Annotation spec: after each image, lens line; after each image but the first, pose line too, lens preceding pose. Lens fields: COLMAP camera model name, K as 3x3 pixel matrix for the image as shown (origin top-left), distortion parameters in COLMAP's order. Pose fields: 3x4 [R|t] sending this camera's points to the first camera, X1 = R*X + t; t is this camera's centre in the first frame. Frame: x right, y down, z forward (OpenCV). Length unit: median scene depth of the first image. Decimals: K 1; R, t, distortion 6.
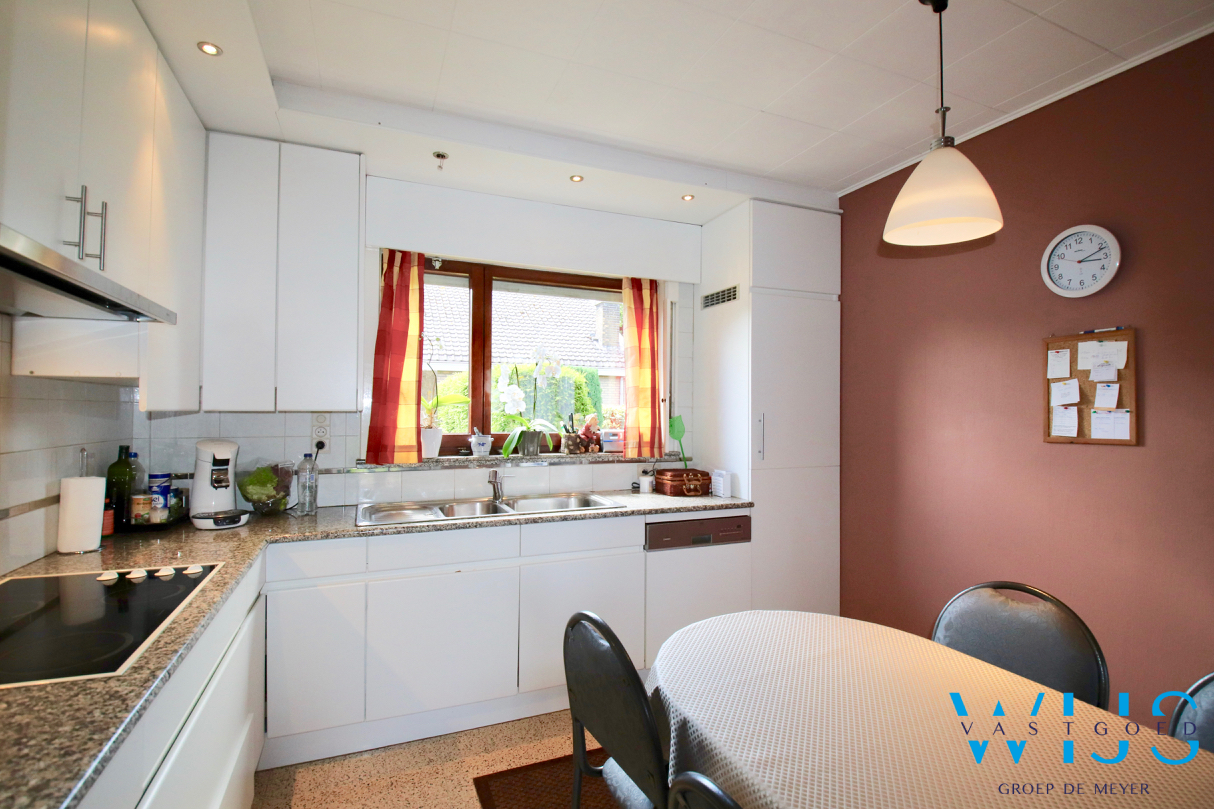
lens RADIAL K [[565.1, 0, 614.5], [0, 565.1, 401.6], [0, 0, 1]] dist [-0.004076, -0.003186]
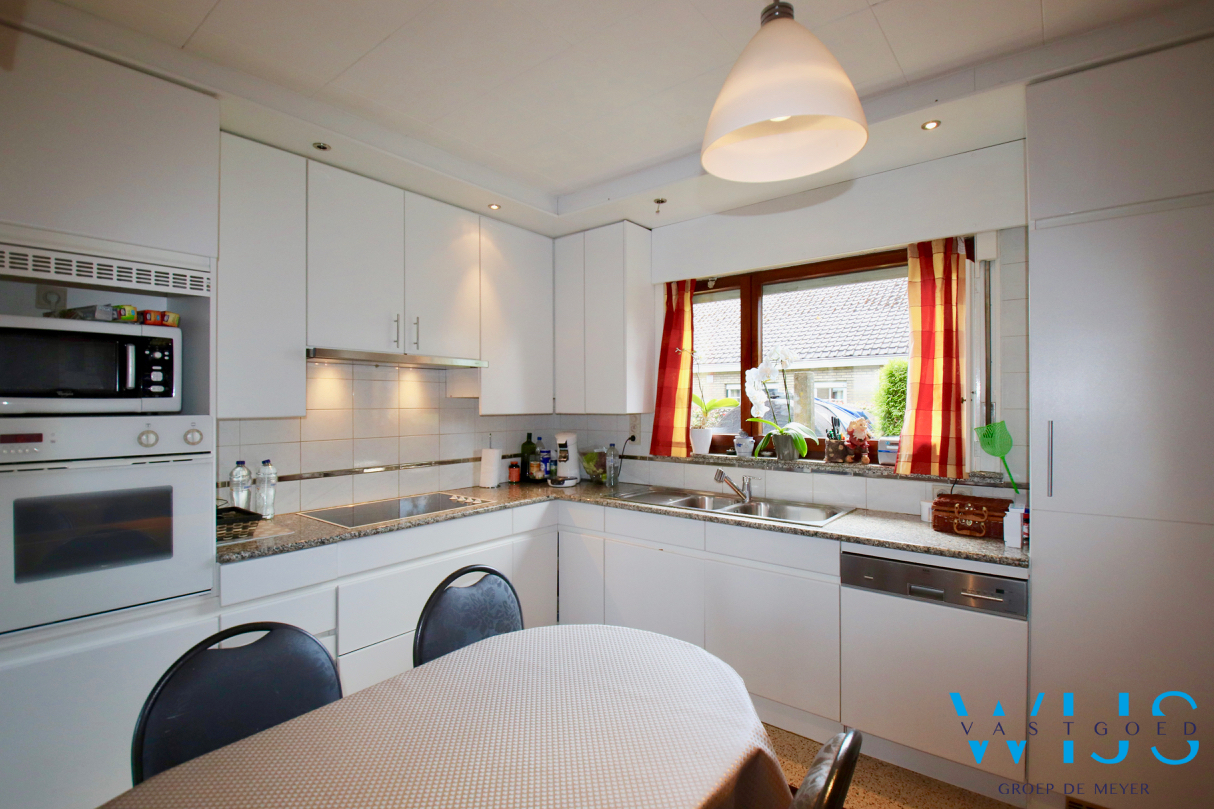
lens RADIAL K [[565.1, 0, 610.8], [0, 565.1, 405.0], [0, 0, 1]] dist [-0.004076, -0.003186]
pose [[0.453513, -0.003512, -0.891243, 0.619175], [0.021647, 0.999741, 0.007075, -0.013316], [0.890987, -0.022501, 0.453471, 0.310850]]
